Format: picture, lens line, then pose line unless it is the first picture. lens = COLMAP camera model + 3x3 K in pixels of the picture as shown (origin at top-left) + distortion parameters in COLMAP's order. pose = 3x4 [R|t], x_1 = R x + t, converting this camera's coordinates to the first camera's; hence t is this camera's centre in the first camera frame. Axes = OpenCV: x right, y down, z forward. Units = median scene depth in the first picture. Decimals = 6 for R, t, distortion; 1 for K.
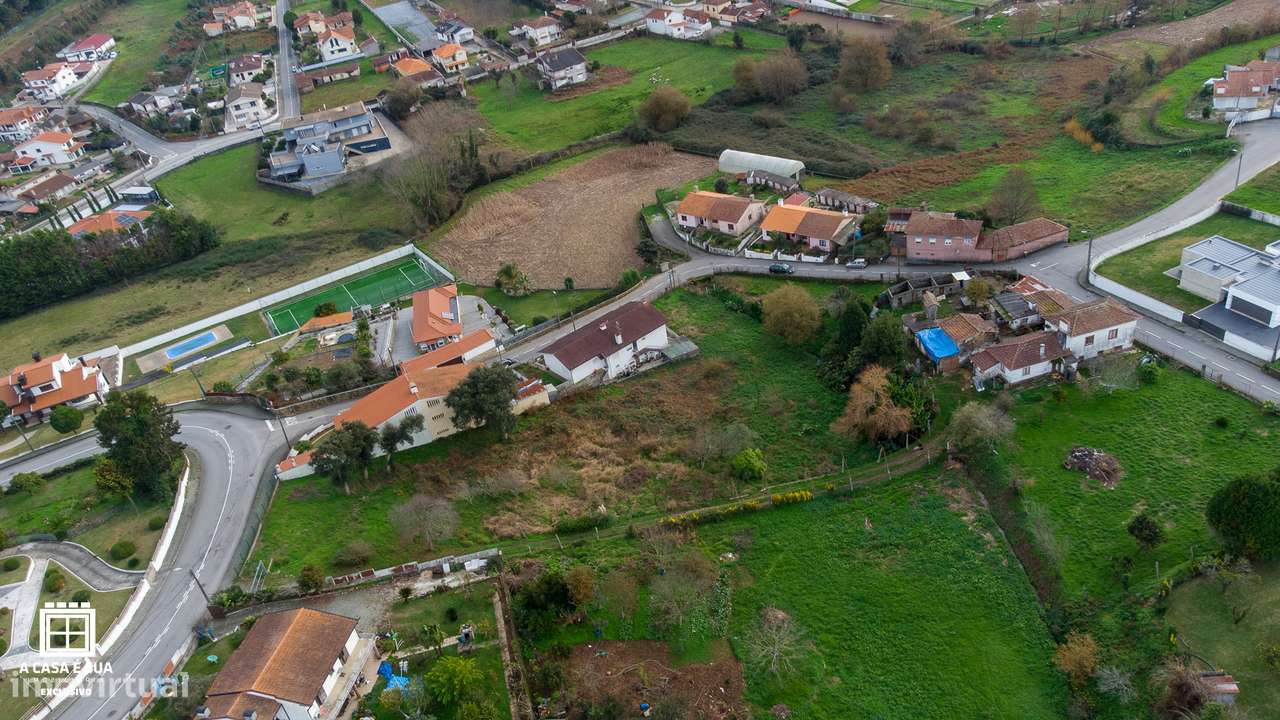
lens RADIAL K [[960.9, 0, 637.7], [0, 960.9, 366.9], [0, 0, 1]] dist [0.008782, 0.069353]
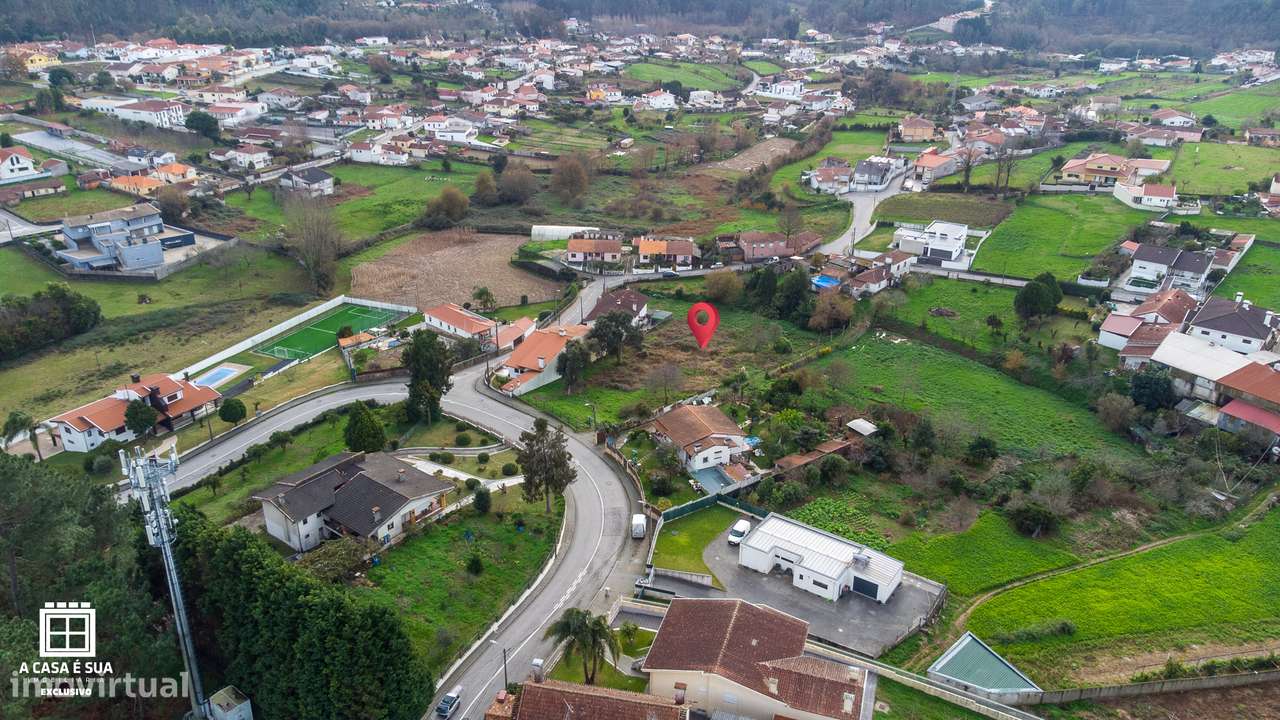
lens RADIAL K [[960.9, 0, 637.7], [0, 960.9, 366.9], [0, 0, 1]] dist [0.008782, 0.069353]
pose [[0.810248, -0.092835, 0.578687, -0.688401], [0.204441, 0.970125, -0.130617, 0.198332], [-0.549273, 0.224140, 0.805022, -0.122019]]
